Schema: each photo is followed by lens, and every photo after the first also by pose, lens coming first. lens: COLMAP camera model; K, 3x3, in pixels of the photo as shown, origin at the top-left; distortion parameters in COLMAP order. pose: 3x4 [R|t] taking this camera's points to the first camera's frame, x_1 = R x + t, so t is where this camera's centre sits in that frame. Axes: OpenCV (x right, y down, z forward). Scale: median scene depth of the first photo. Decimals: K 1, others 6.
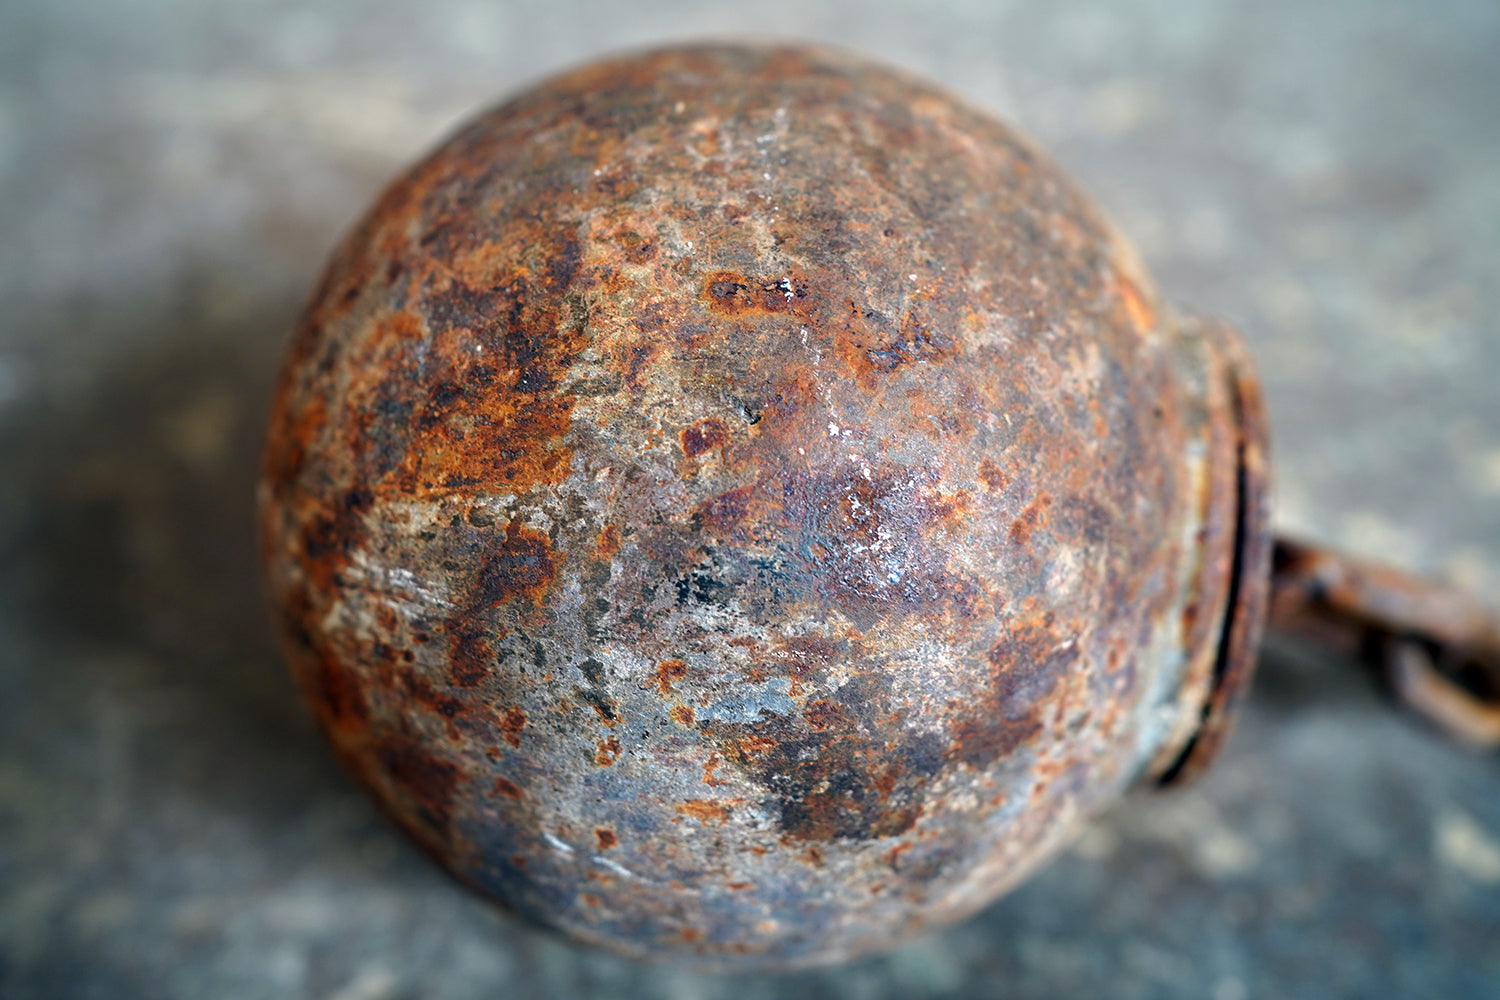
lens RADIAL K [[1518.2, 0, 752.5], [0, 1518.2, 505.3], [0, 0, 1]] dist [0.015116, 0.000000]
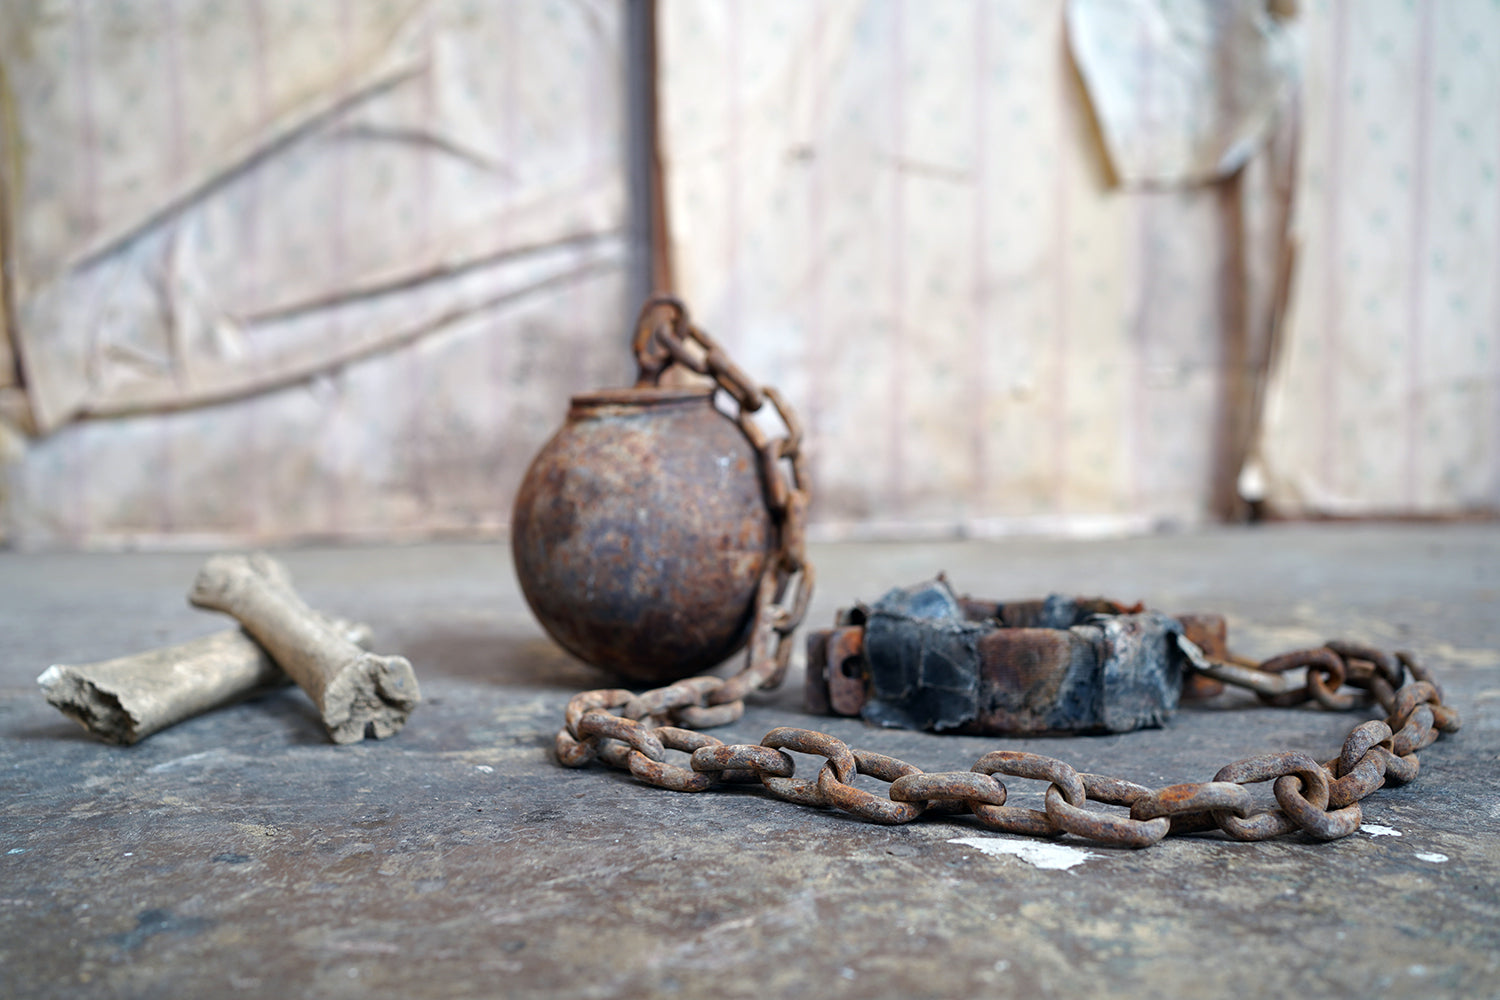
lens RADIAL K [[1518.2, 0, 748.9], [0, 1518.2, 489.7], [0, 0, 1]] dist [0.015116, 0.000000]
pose [[-0.112660, -0.993548, -0.013078, 0.137474], [0.457198, -0.040147, -0.888458, 3.783081], [0.882201, -0.106073, 0.458771, -0.333015]]
